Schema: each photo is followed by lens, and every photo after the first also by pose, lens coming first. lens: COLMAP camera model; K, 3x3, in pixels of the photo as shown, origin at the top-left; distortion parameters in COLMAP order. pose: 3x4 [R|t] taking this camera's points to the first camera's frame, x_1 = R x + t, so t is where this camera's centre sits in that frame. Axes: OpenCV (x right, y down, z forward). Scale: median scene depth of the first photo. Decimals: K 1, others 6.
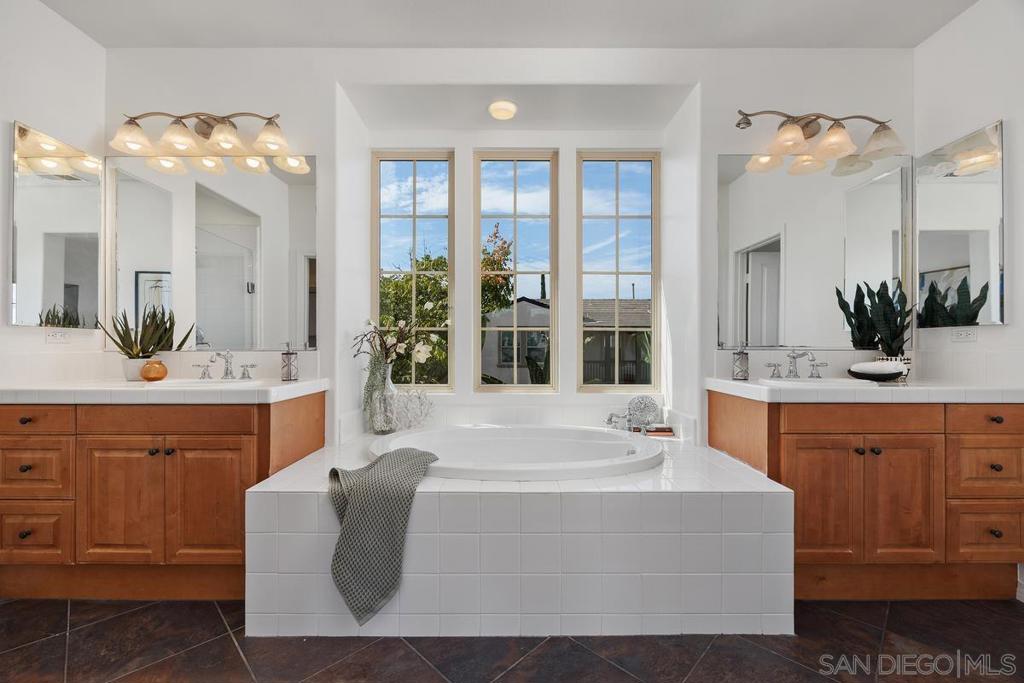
lens RADIAL K [[424.8, 0, 510.0], [0, 424.8, 344.8], [0, 0, 1]] dist [-0.004545, -0.000876]
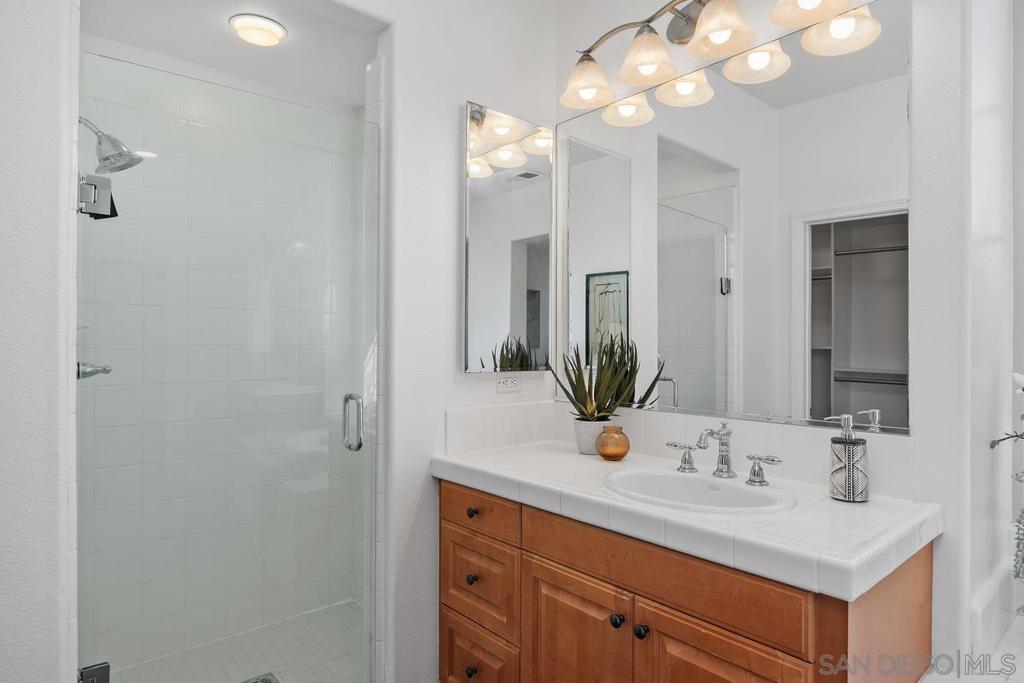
lens RADIAL K [[592.2, 0, 509.9], [0, 592.2, 342.4], [0, 0, 1]] dist [0.023631, -0.000901]
pose [[0.659756, -0.000300, -0.751480, -0.279574], [-0.001968, 0.999996, -0.002127, -0.084055], [0.751477, 0.002882, 0.659753, 0.304400]]
